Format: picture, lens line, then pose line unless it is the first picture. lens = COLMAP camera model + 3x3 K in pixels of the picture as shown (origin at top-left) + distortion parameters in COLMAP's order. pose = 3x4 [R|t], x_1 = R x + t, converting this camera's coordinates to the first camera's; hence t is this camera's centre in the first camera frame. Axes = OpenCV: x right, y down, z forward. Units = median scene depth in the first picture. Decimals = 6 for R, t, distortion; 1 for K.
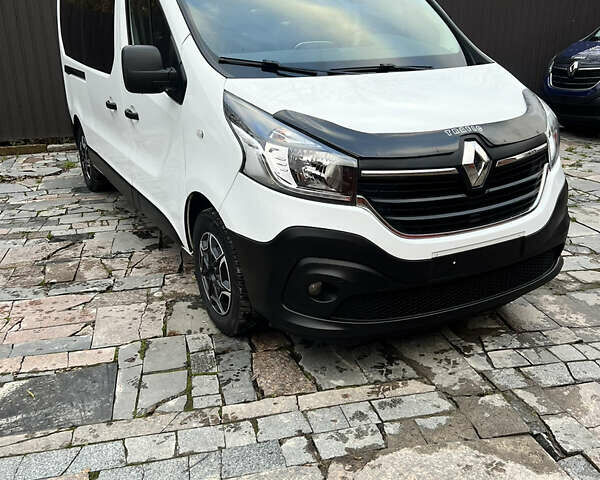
lens RADIAL K [[607.6, 0, 300.1], [0, 607.6, 243.8], [0, 0, 1]] dist [0.035574, 0.000000]
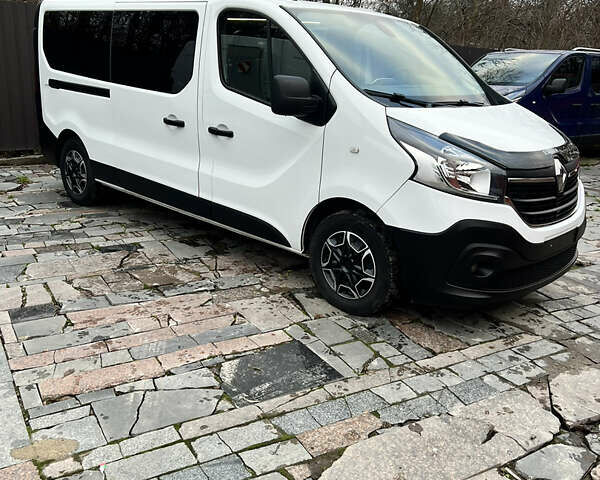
lens RADIAL K [[607.6, 0, 302.2], [0, 607.6, 244.0], [0, 0, 1]] dist [0.035574, 0.000000]
pose [[0.941661, -0.023888, 0.335715, -0.725153], [0.038074, 0.998636, -0.035736, 0.053714], [-0.334404, 0.046434, 0.941285, -0.122695]]
